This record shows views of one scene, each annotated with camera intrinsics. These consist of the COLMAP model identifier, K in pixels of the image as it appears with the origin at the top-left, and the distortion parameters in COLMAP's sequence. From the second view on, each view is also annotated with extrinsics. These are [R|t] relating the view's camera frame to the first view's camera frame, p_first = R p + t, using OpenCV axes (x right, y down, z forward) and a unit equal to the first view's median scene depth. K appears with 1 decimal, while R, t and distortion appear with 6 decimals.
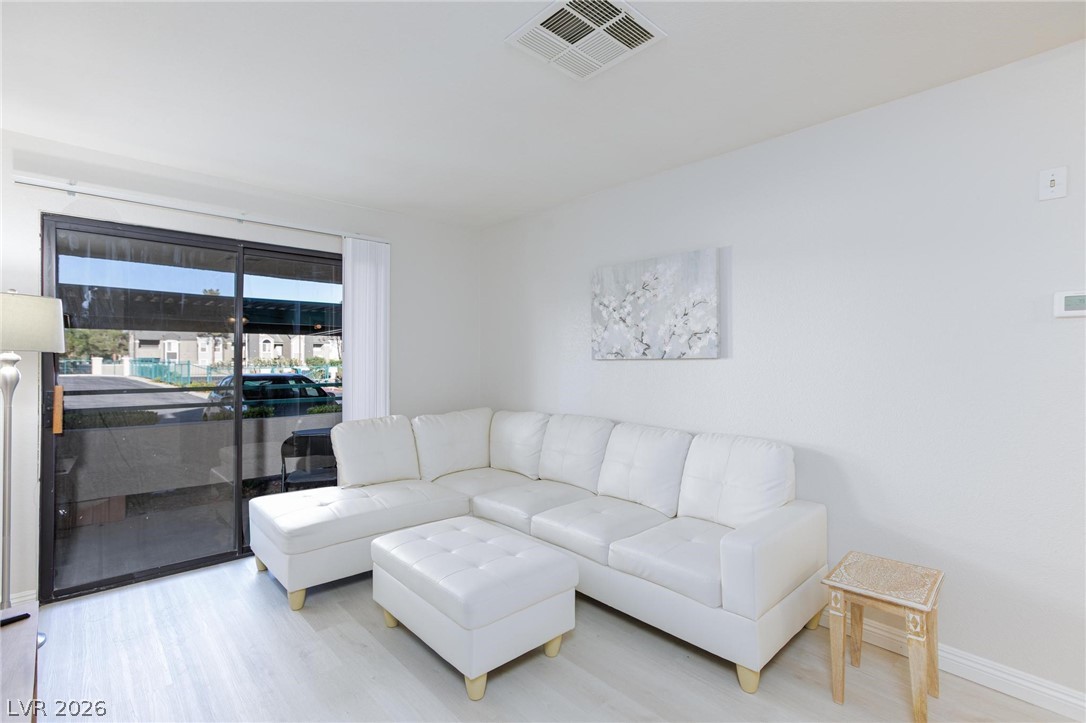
lens RADIAL K [[505.7, 0, 543.0], [0, 505.7, 361.5], [0, 0, 1]] dist [-0.003268, -0.000436]
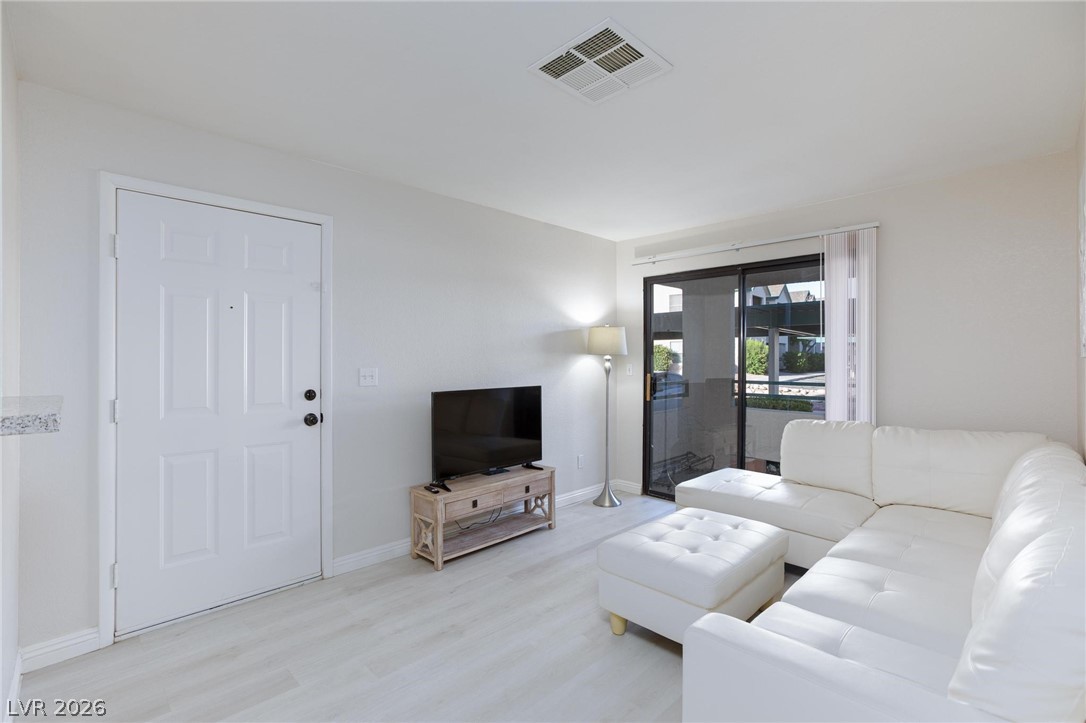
lens RADIAL K [[505.7, 0, 543.0], [0, 505.7, 361.5], [0, 0, 1]] dist [-0.003268, -0.000436]
pose [[0.050721, -0.013808, -0.998617, 0.763956], [0.000275, 0.999905, -0.013811, 0.027447], [0.998713, 0.000426, 0.050720, 0.525867]]
